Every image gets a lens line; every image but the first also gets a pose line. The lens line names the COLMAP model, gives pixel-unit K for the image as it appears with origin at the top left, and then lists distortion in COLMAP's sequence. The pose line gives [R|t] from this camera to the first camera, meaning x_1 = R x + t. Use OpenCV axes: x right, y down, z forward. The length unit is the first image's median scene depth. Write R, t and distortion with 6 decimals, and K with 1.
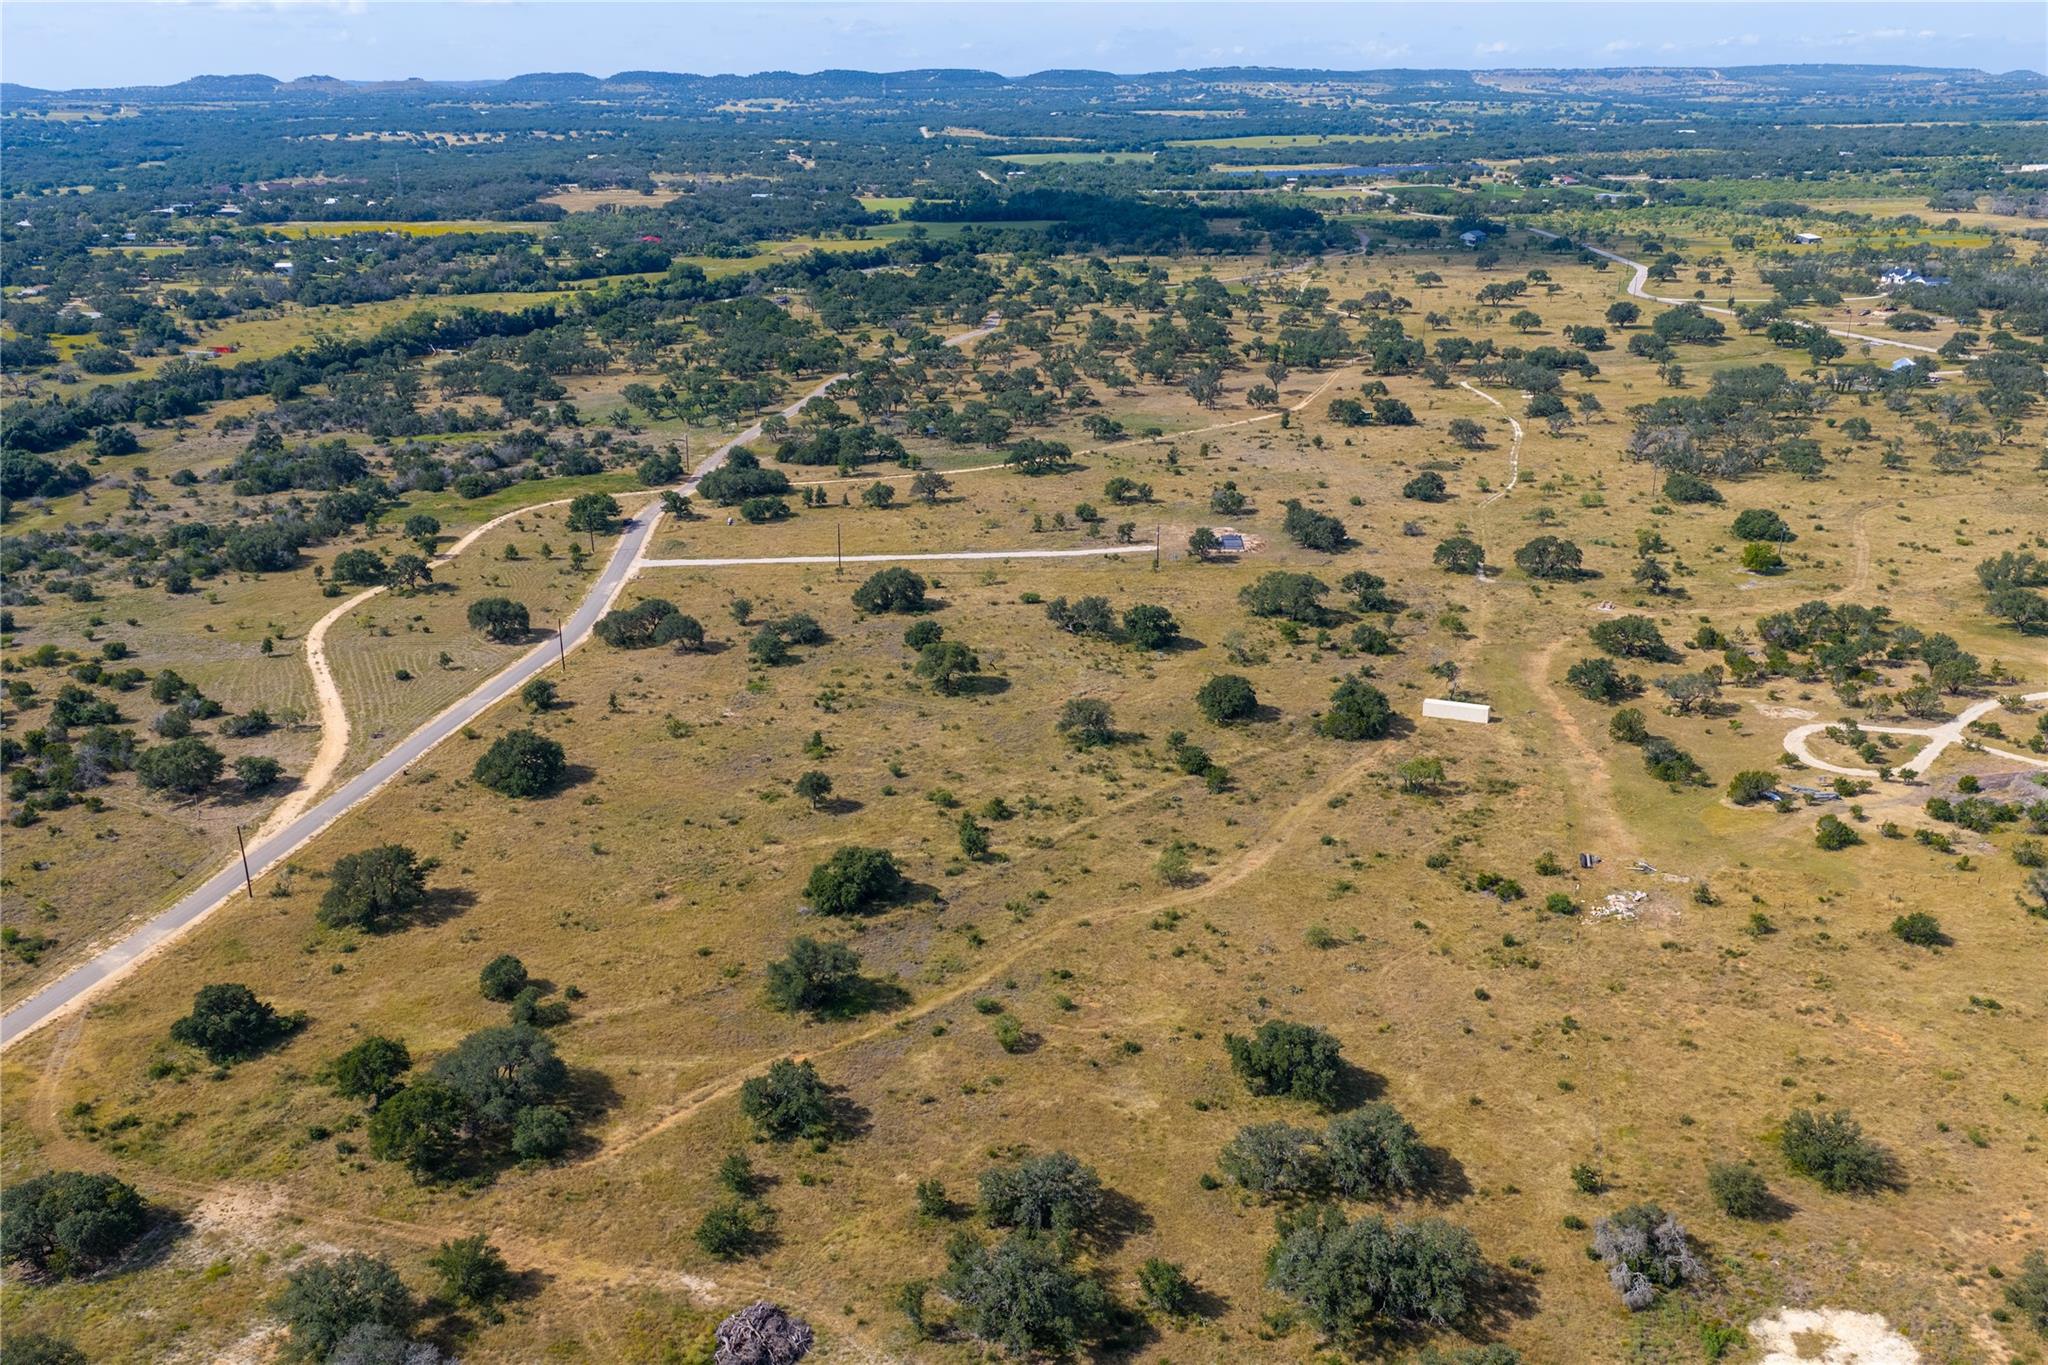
lens RADIAL K [[1701.2, 0, 1031.0], [0, 1701.2, 685.5], [0, 0, 1]] dist [0.029150, -0.053218]
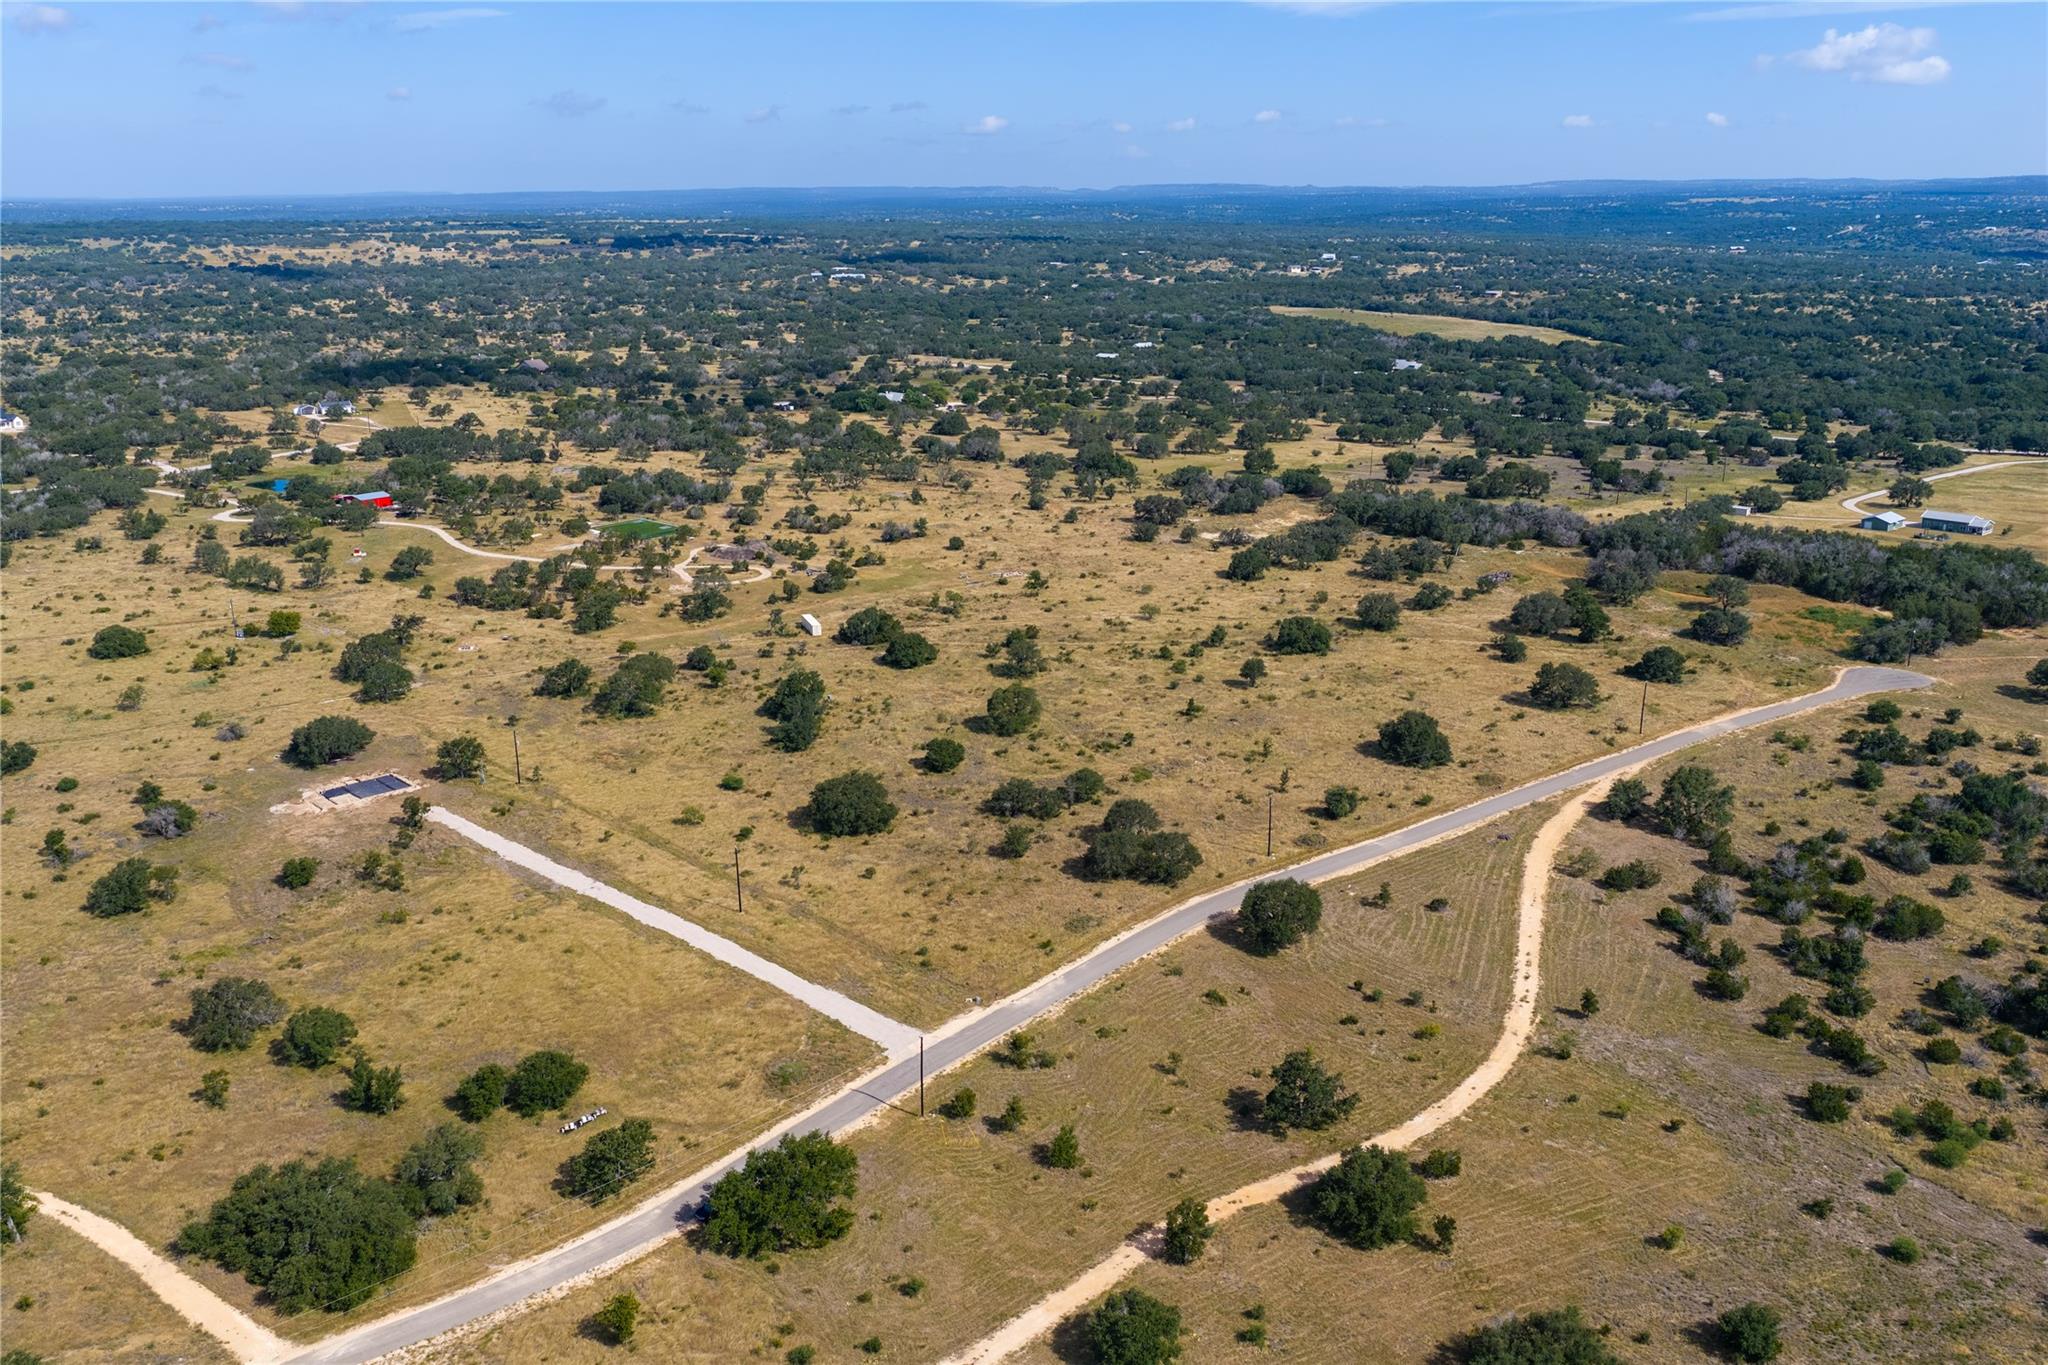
lens RADIAL K [[1698.3, 0, 1030.0], [0, 1698.3, 683.2], [0, 0, 1]] dist [0.022707, -0.036526]
pose [[-0.720393, -0.185374, 0.668334, -0.559901], [0.239536, 0.837826, 0.490581, -0.399546], [-0.650889, 0.513501, -0.559161, 1.141685]]
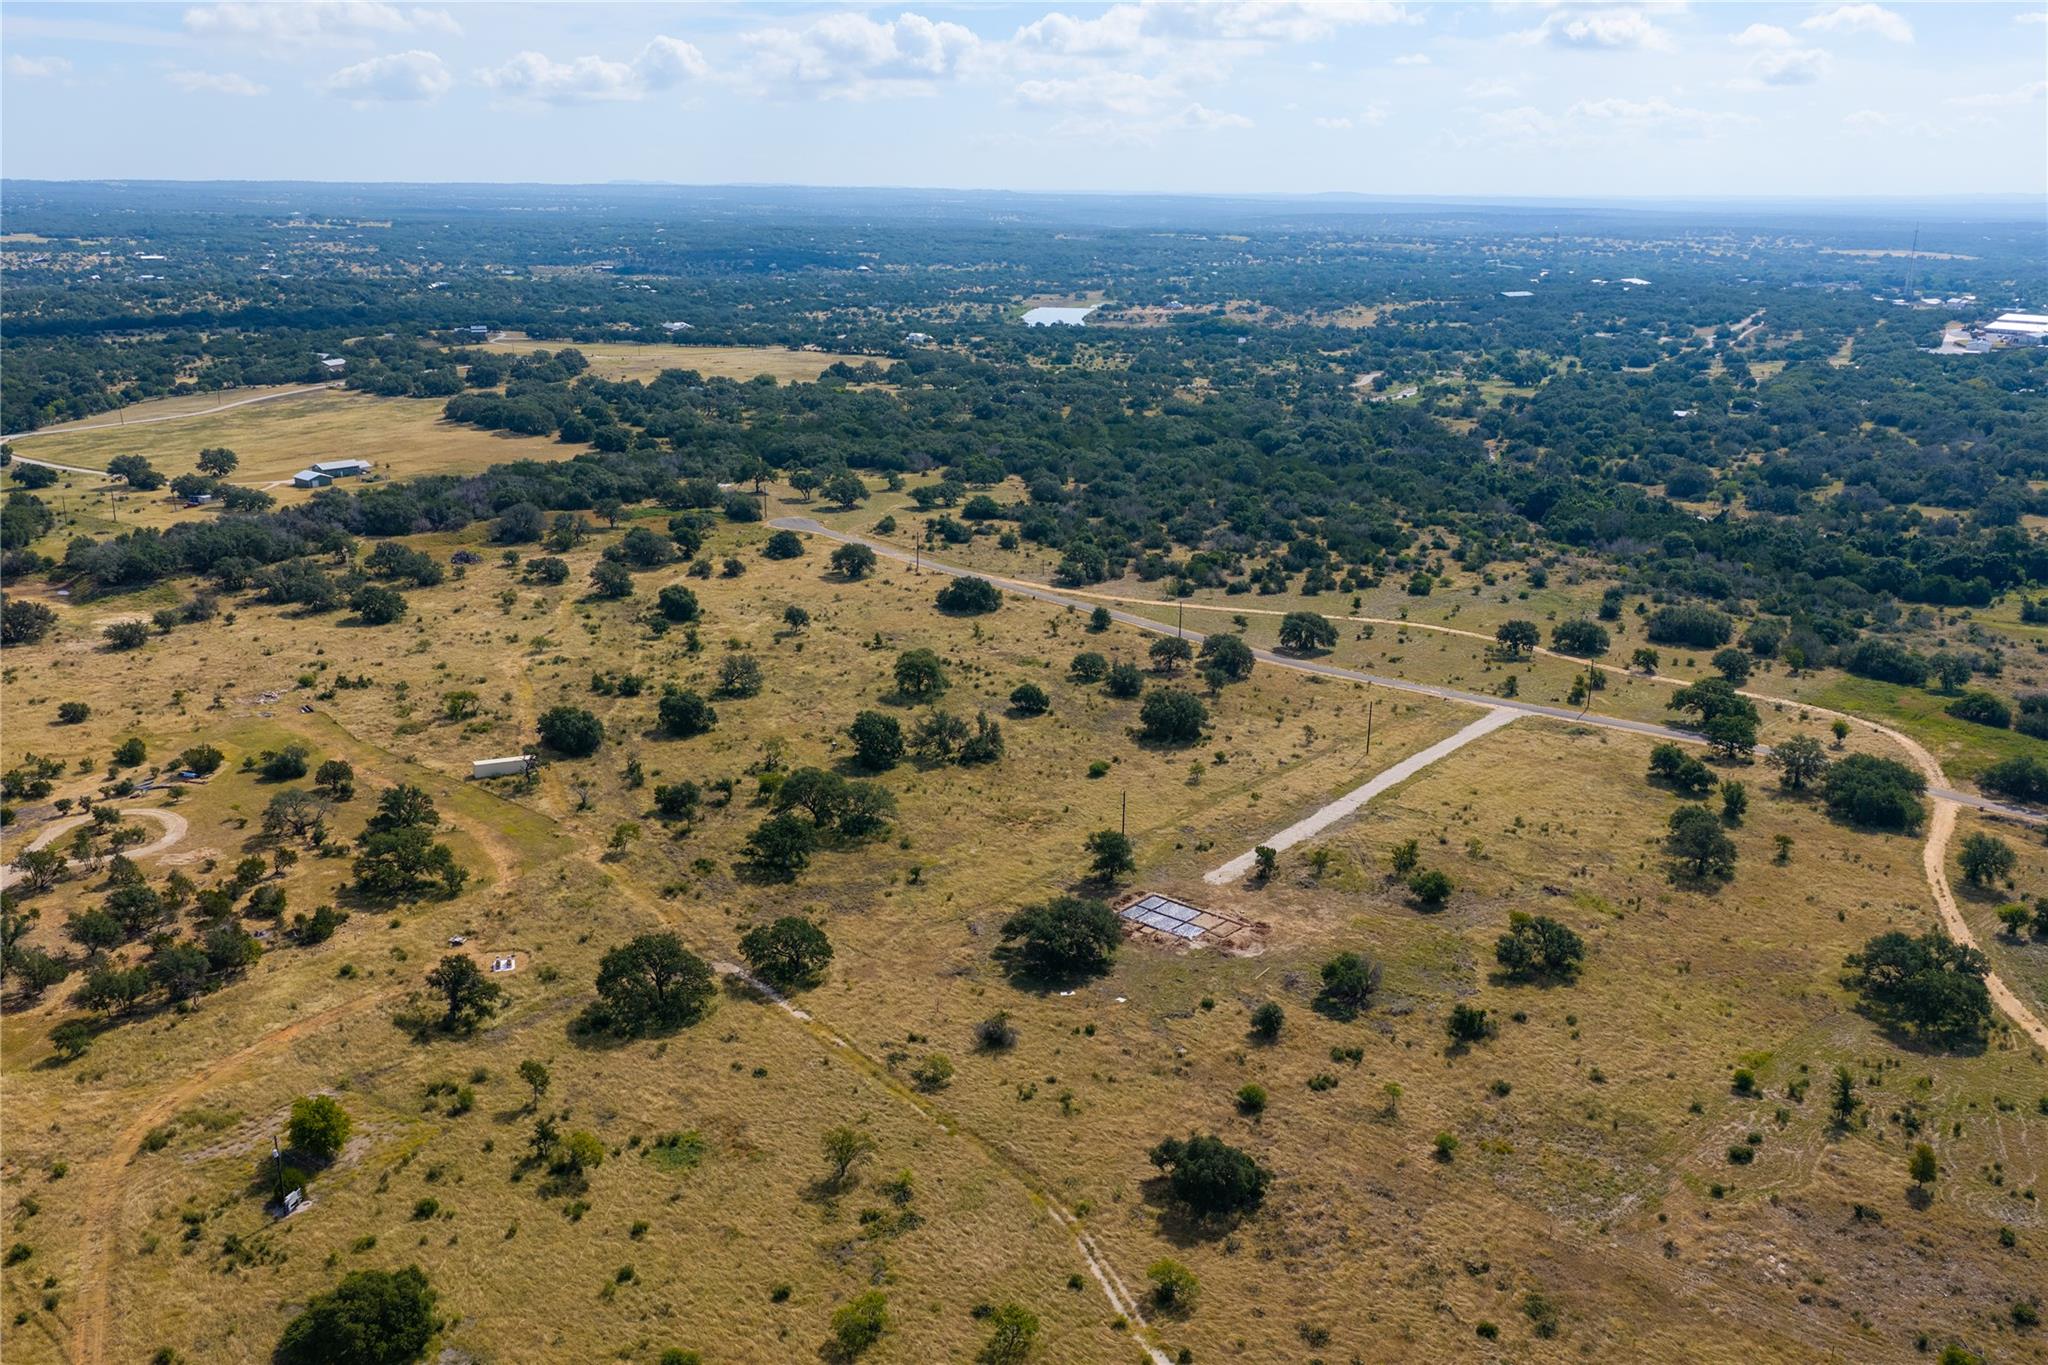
lens RADIAL K [[1698.3, 0, 1030.0], [0, 1698.3, 683.2], [0, 0, 1]] dist [0.022707, -0.036526]
pose [[-0.620610, 0.220058, -0.752607, 0.554873], [-0.268677, 0.842029, 0.467760, -0.404586], [0.736652, 0.492505, -0.463447, 1.140658]]
